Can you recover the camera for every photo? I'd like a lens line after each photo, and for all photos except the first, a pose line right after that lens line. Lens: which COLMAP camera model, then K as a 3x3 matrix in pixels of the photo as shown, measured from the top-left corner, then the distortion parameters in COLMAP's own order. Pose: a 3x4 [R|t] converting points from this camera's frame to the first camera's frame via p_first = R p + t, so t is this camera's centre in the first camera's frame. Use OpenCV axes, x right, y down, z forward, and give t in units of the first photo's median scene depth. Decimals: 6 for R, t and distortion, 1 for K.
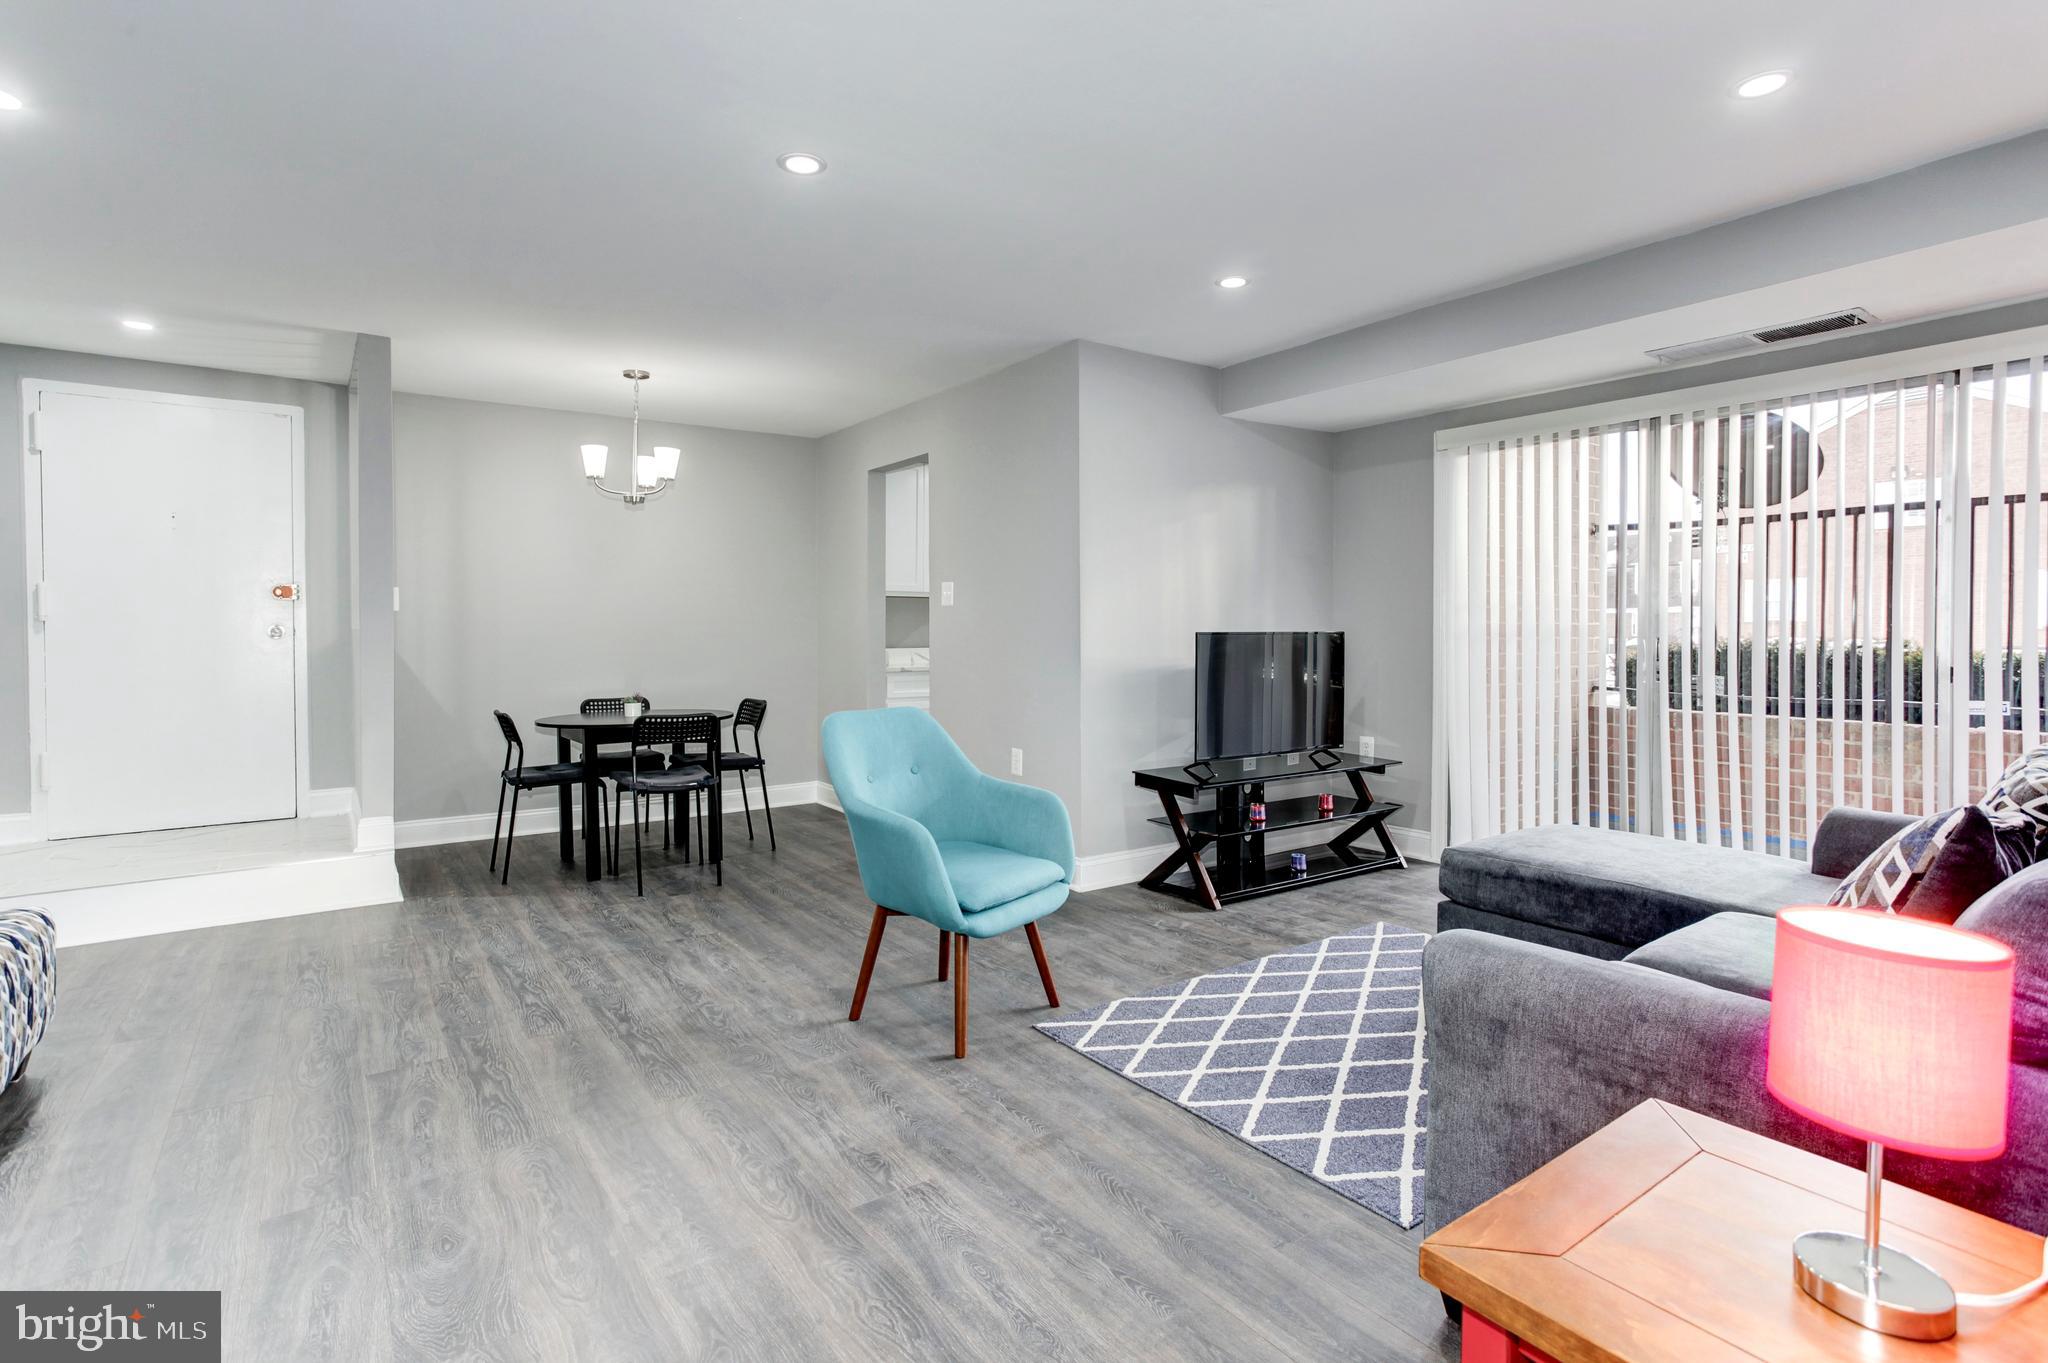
lens RADIAL K [[984.7, 0, 1018.5], [0, 984.7, 644.7], [0, 0, 1]] dist [-0.031599, 0.000145]
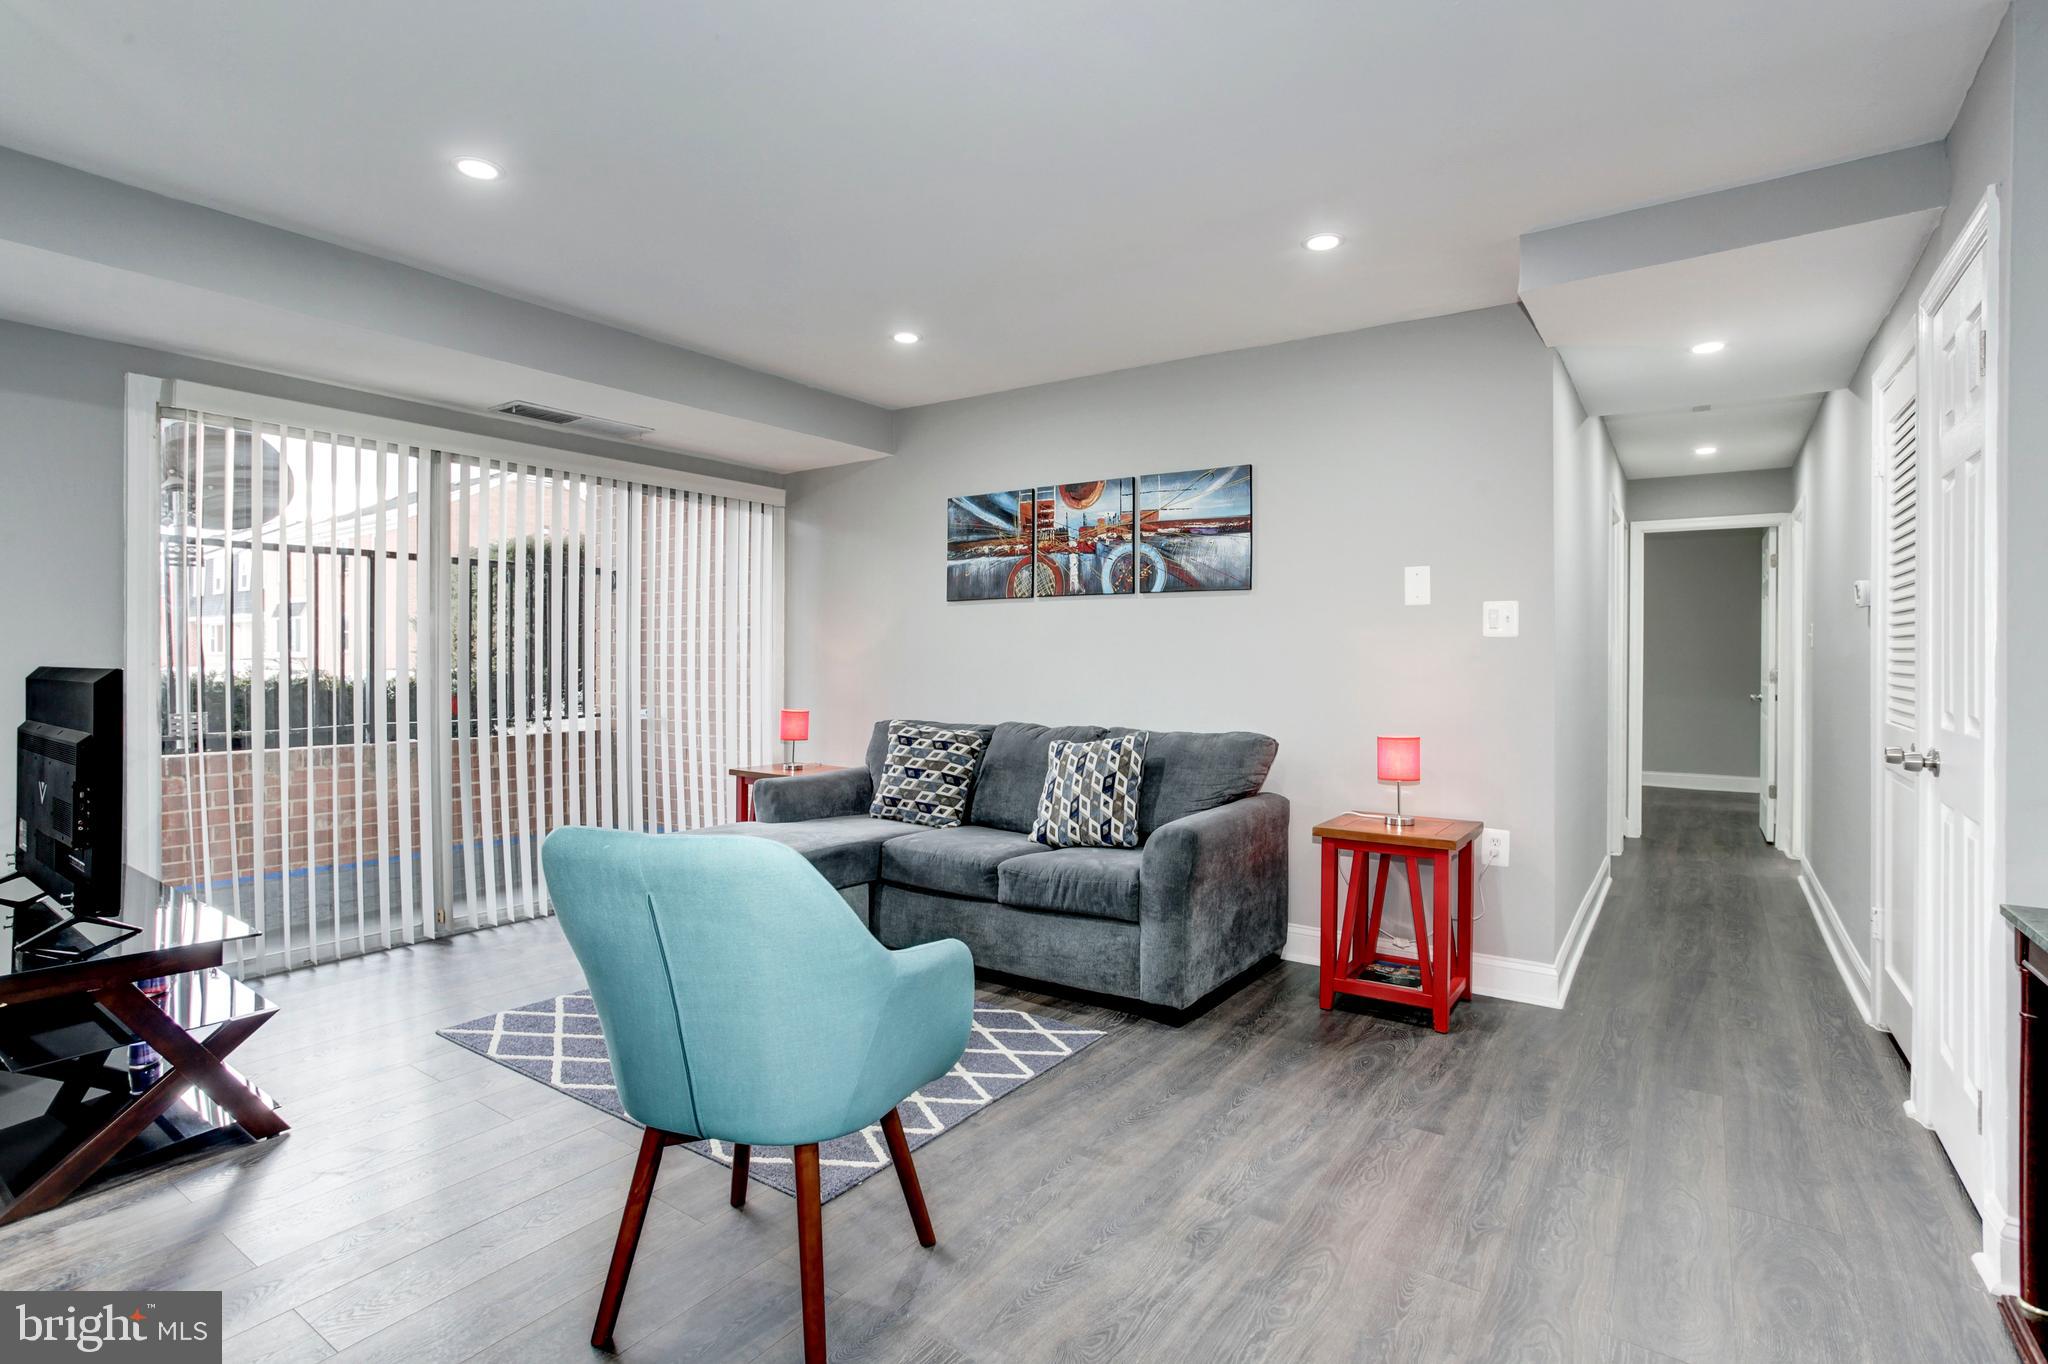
lens RADIAL K [[1030.4, 0, 1010.1], [0, 1030.4, 660.4], [0, 0, 1]] dist [-0.052655, 0.029605]
pose [[-0.333771, -0.003203, 0.942649, -0.713244], [0.012850, 0.999886, 0.007948, -0.024386], [-0.942567, 0.014765, -0.333691, 1.056141]]
